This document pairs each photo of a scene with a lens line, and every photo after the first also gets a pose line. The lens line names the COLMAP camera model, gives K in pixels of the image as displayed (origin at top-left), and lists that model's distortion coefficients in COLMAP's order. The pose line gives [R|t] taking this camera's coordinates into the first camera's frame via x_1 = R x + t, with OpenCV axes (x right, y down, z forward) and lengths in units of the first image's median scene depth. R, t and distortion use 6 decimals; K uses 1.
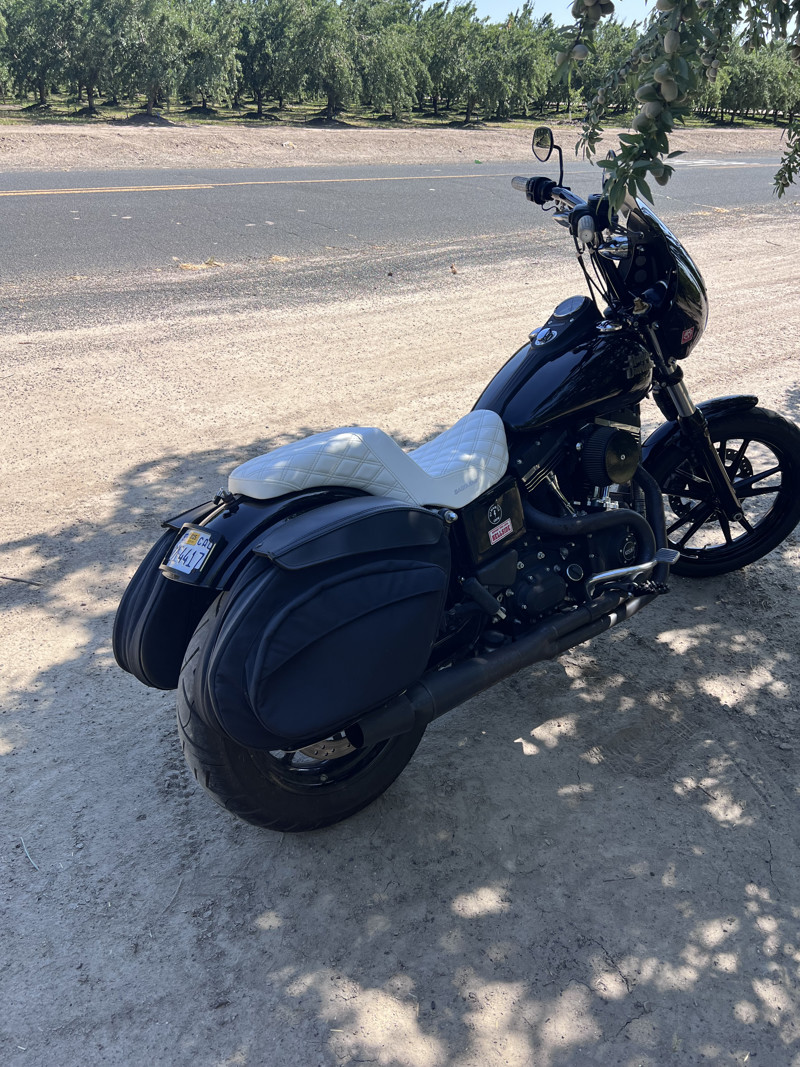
lens RADIAL K [[806.9, 0, 400.0], [0, 806.9, 533.5], [0, 0, 1]] dist [-0.006590, -0.013400]
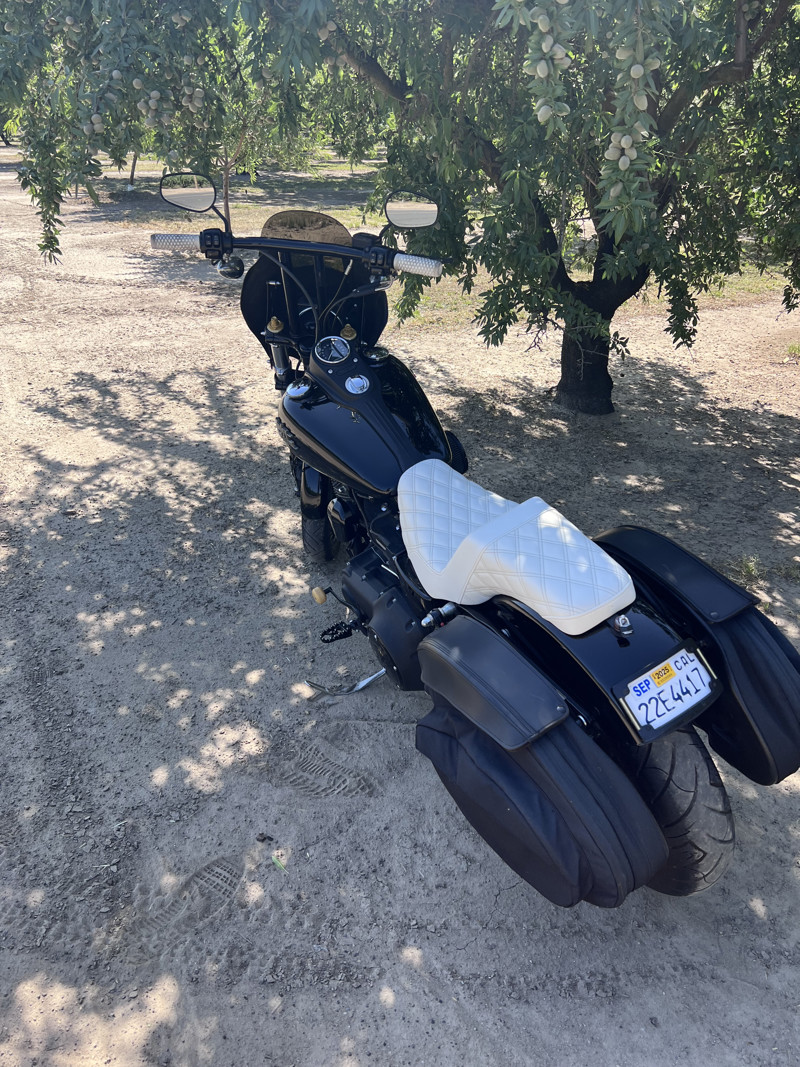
lens RADIAL K [[806.9, 0, 400.0], [0, 806.9, 533.5], [0, 0, 1]] dist [-0.006590, -0.013400]
pose [[0.221821, -0.490305, 0.842850, -0.938559], [0.493342, 0.802020, 0.336716, -0.529613], [-0.841076, 0.341123, 0.419792, 0.778319]]
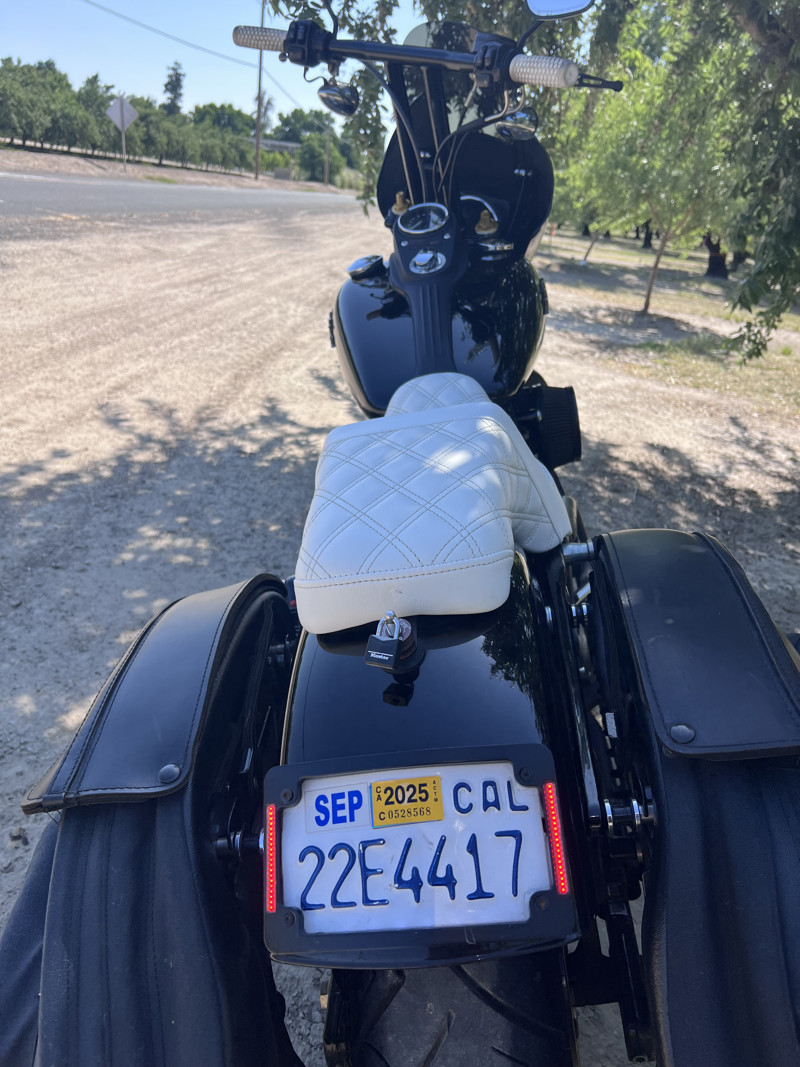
lens RADIAL K [[806.9, 0, 400.0], [0, 806.9, 533.5], [0, 0, 1]] dist [-0.006590, -0.013400]
pose [[0.684141, -0.244790, 0.687043, -0.421688], [0.267895, 0.960489, 0.075453, -0.110075], [-0.678368, 0.132435, 0.722688, 0.728681]]
